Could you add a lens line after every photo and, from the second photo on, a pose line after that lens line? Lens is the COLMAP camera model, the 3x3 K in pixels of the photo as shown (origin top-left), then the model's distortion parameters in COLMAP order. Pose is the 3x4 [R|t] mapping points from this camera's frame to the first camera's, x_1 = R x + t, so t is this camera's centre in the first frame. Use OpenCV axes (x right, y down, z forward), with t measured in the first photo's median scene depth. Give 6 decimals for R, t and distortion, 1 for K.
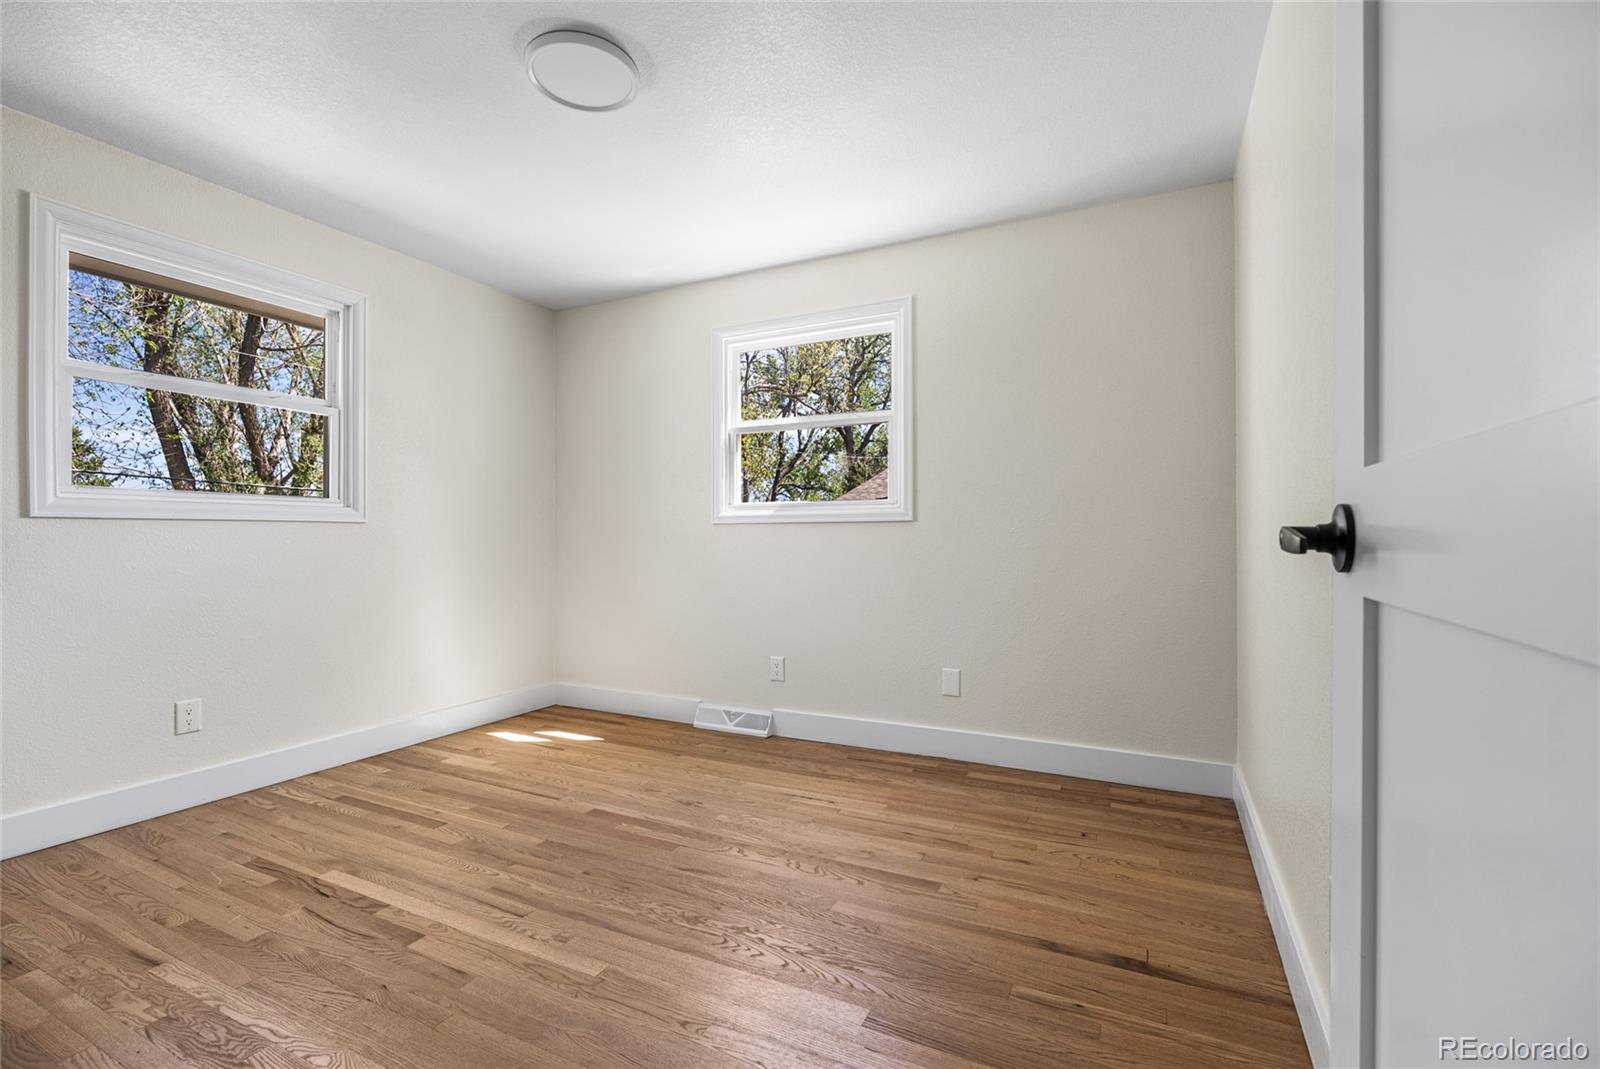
lens RADIAL K [[710.6, 0, 800.2], [0, 710.6, 529.7], [0, 0, 1]] dist [-0.007850, 0.000618]
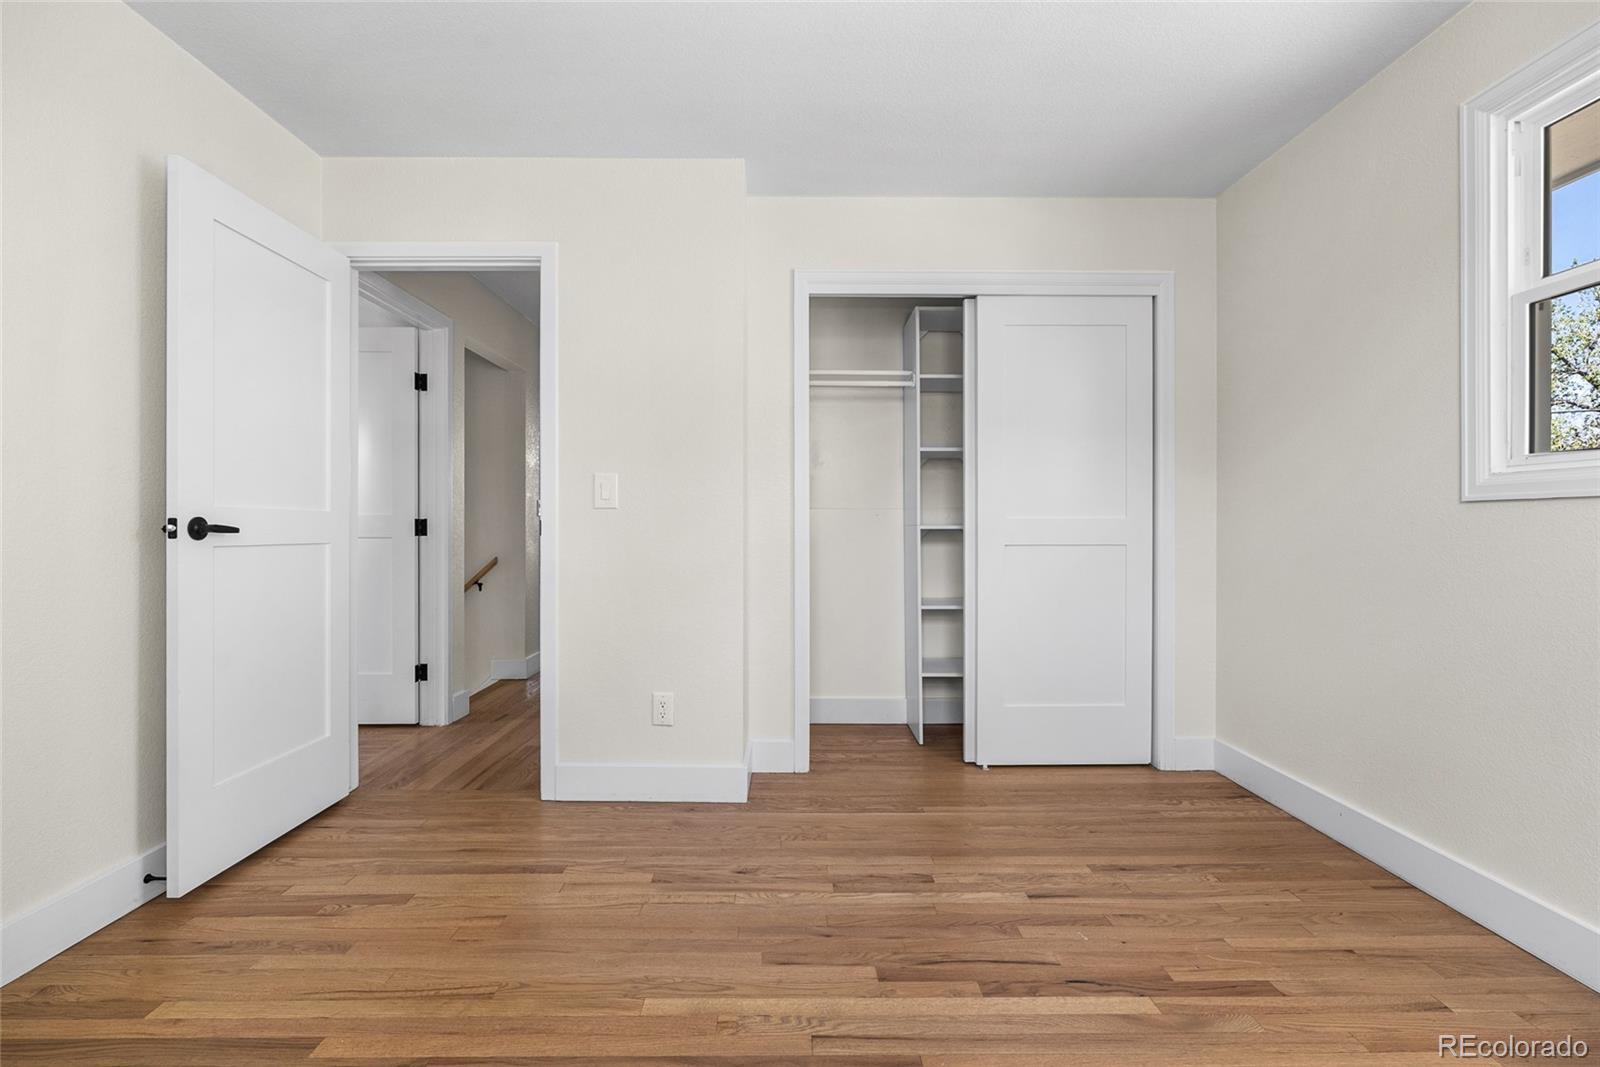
lens RADIAL K [[710.6, 0, 791.1], [0, 710.6, 531.9], [0, 0, 1]] dist [-0.007850, 0.000618]
pose [[-0.891319, 0.004280, -0.453357, -0.037799], [0.002103, 0.999984, 0.005308, 0.013186], [0.453373, 0.003778, -0.891313, 1.634351]]
